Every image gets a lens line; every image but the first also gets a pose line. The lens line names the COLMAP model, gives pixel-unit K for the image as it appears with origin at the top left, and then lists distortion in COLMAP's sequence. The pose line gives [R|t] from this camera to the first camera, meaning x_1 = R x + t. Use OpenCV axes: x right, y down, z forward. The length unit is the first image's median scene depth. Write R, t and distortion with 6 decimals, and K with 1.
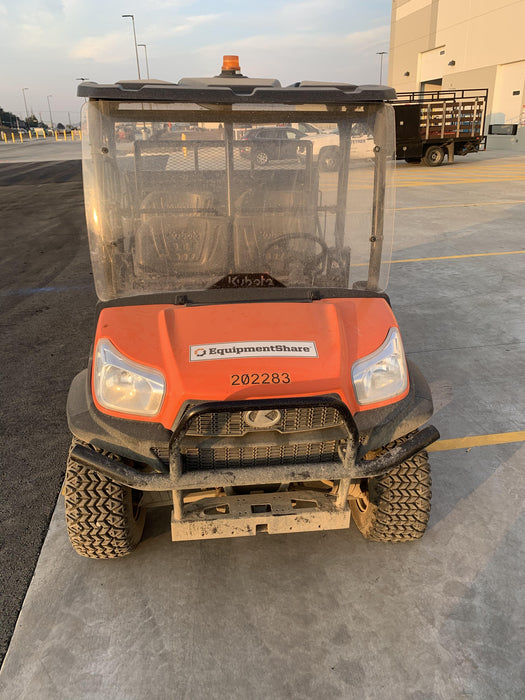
lens RADIAL K [[532.6, 0, 257.7], [0, 532.6, 342.5], [0, 0, 1]] dist [0.013098, -0.008066]
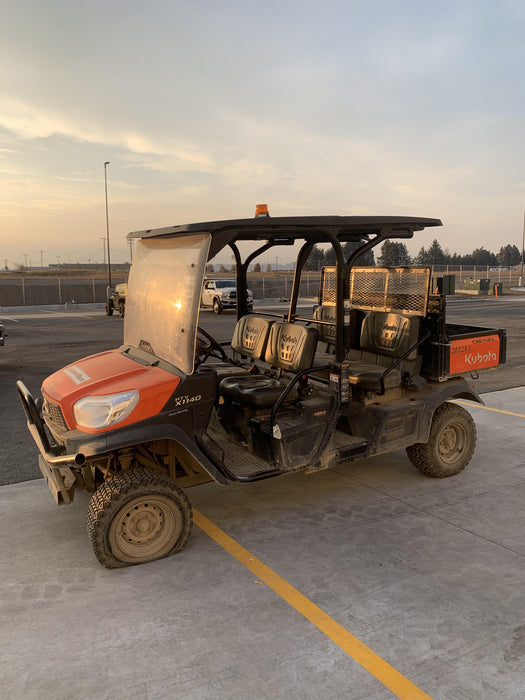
lens RADIAL K [[530.7, 0, 258.1], [0, 530.7, 348.3], [0, 0, 1]] dist [0.023851, -0.033507]
pose [[0.409149, 0.139241, -0.901781, 1.474161], [-0.344553, 0.938698, -0.011387, -0.205038], [0.844914, 0.315371, 0.432044, 0.623516]]
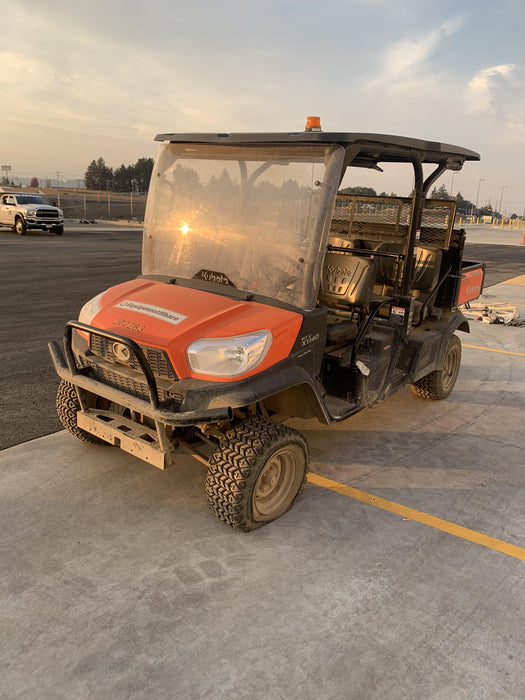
lens RADIAL K [[530.7, 0, 258.1], [0, 530.7, 348.3], [0, 0, 1]] dist [0.023851, -0.033507]
pose [[0.717383, 0.237056, -0.655107, 0.939306], [-0.324968, 0.945626, -0.013678, 0.028321], [0.616244, 0.222702, 0.755412, 0.140074]]
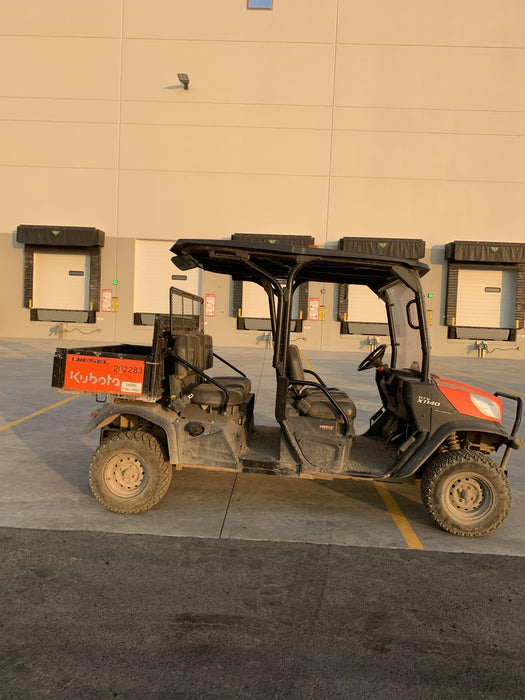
lens RADIAL K [[530.7, 0, 258.1], [0, 530.7, 348.3], [0, 0, 1]] dist [0.023851, -0.033507]
pose [[0.171727, -0.024254, 0.984846, -1.979151], [0.324459, 0.945314, -0.033295, -0.295978], [-0.930181, 0.325260, 0.170205, 1.180758]]
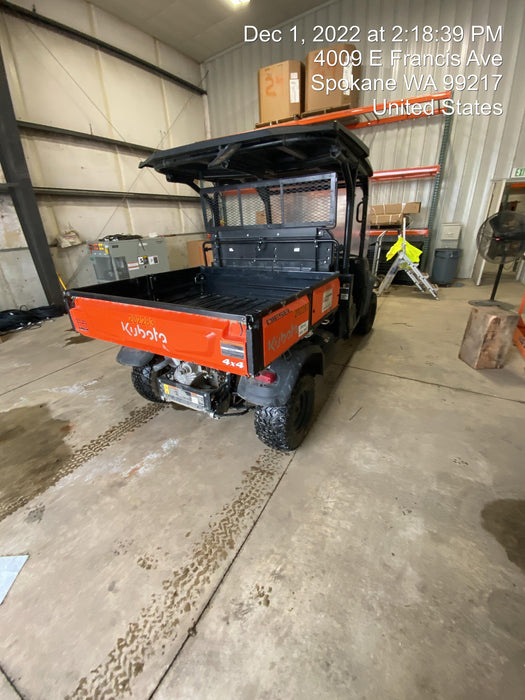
lens RADIAL K [[281.5, 0, 263.6], [0, 281.5, 354.4], [0, 0, 1]] dist [0.001244, -0.012069]
pose [[-0.807174, -0.219571, 0.547959, -0.773658], [0.268114, 0.690620, 0.671683, -0.839803], [-0.525914, 0.689081, -0.498580, 2.333871]]
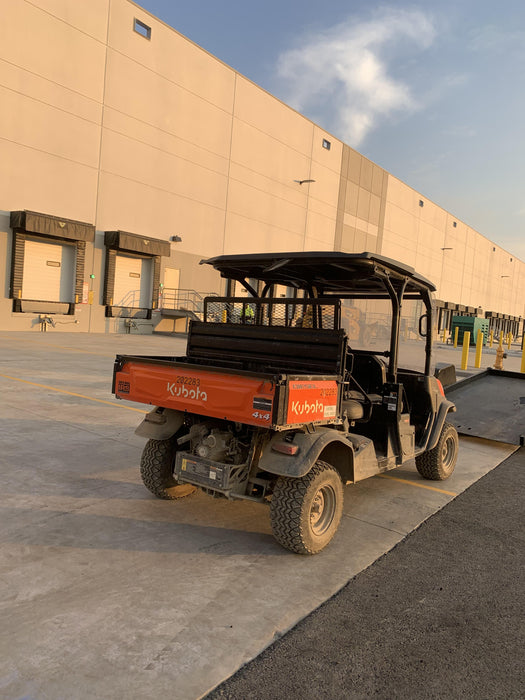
lens RADIAL K [[535.2, 0, 256.5], [0, 535.2, 339.3], [0, 0, 1]] dist [0.010706, -0.001215]
pose [[-0.716219, -0.059706, 0.695317, -1.310662], [0.206043, 0.933828, 0.292424, -1.024234], [-0.666766, 0.352705, -0.656523, 2.900189]]
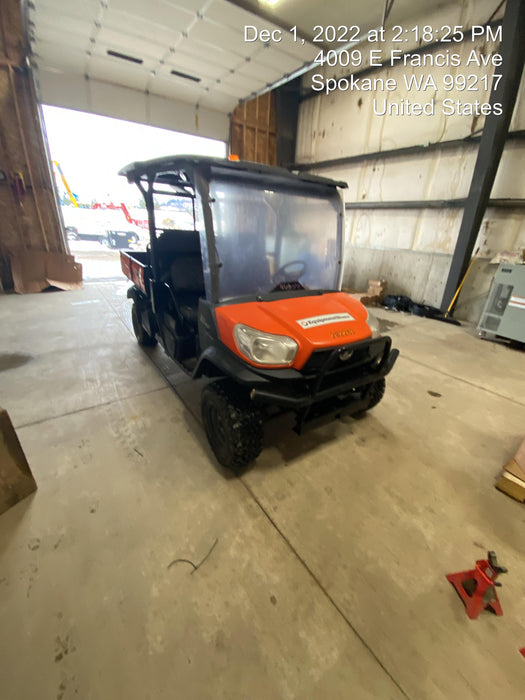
lens RADIAL K [[281.5, 0, 263.6], [0, 281.5, 354.4], [0, 0, 1]] dist [0.001244, -0.012069]
pose [[0.882879, -0.144996, 0.446655, -0.540009], [0.129083, 0.989432, 0.066044, 0.033455], [-0.451510, -0.000653, 0.892266, 0.212246]]
